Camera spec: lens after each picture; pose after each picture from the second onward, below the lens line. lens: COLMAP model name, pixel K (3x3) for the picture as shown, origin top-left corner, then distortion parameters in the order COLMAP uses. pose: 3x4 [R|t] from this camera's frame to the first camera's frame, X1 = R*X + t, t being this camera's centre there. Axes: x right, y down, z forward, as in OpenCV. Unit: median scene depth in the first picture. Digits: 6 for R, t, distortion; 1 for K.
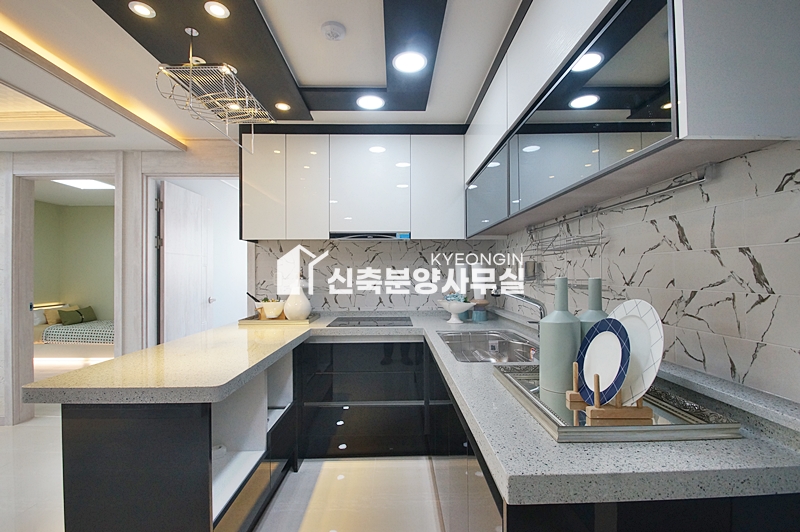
lens RADIAL K [[355.0, 0, 398.9], [0, 355.0, 271.4], [0, 0, 1]] dist [0.003614, -0.010445]
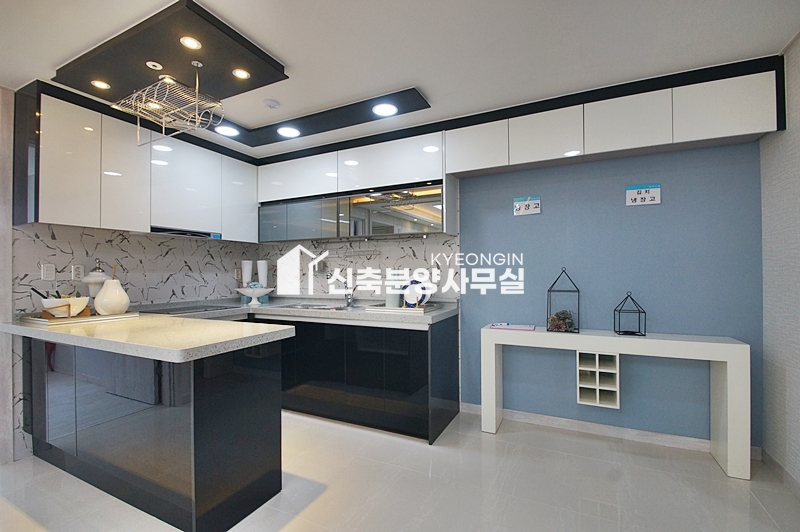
lens RADIAL K [[355.0, 0, 398.9], [0, 355.0, 271.4], [0, 0, 1]] dist [0.003614, -0.010445]
pose [[0.449916, 0.008642, 0.893029, -0.785272], [-0.000220, 0.999954, -0.009566, 0.030756], [-0.893071, 0.004108, 0.449897, -0.100004]]
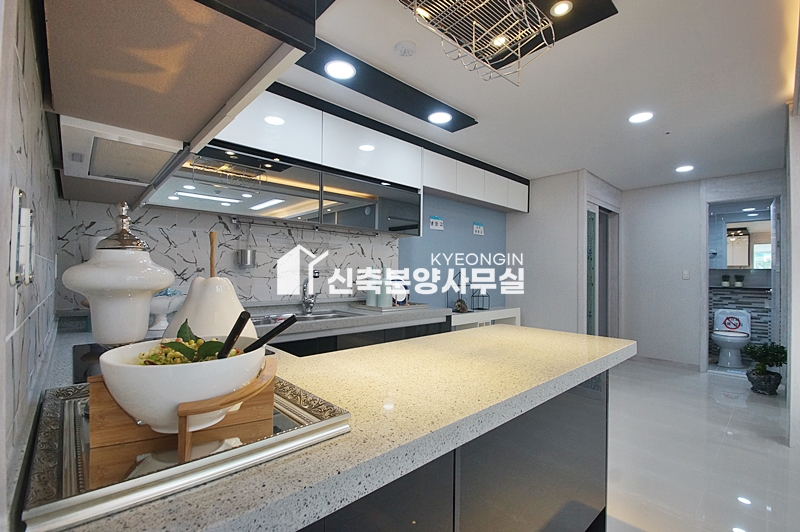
lens RADIAL K [[355.0, 0, 398.9], [0, 355.0, 271.4], [0, 0, 1]] dist [0.003614, -0.010445]
pose [[-0.669646, 0.005512, 0.742660, -0.625553], [-0.008852, 0.999842, -0.015403, 0.041326], [-0.742628, -0.016889, -0.669491, 1.087075]]
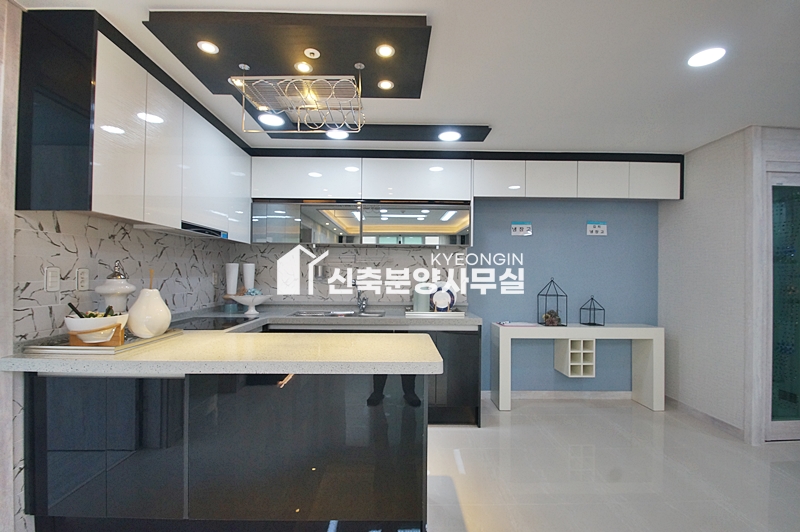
lens RADIAL K [[355.0, 0, 398.9], [0, 355.0, 271.4], [0, 0, 1]] dist [0.003614, -0.010445]
pose [[-0.003740, 0.011239, 0.999930, -1.012668], [-0.013033, 0.999851, -0.011287, 0.009146], [-0.999908, -0.013074, -0.003593, 0.497897]]
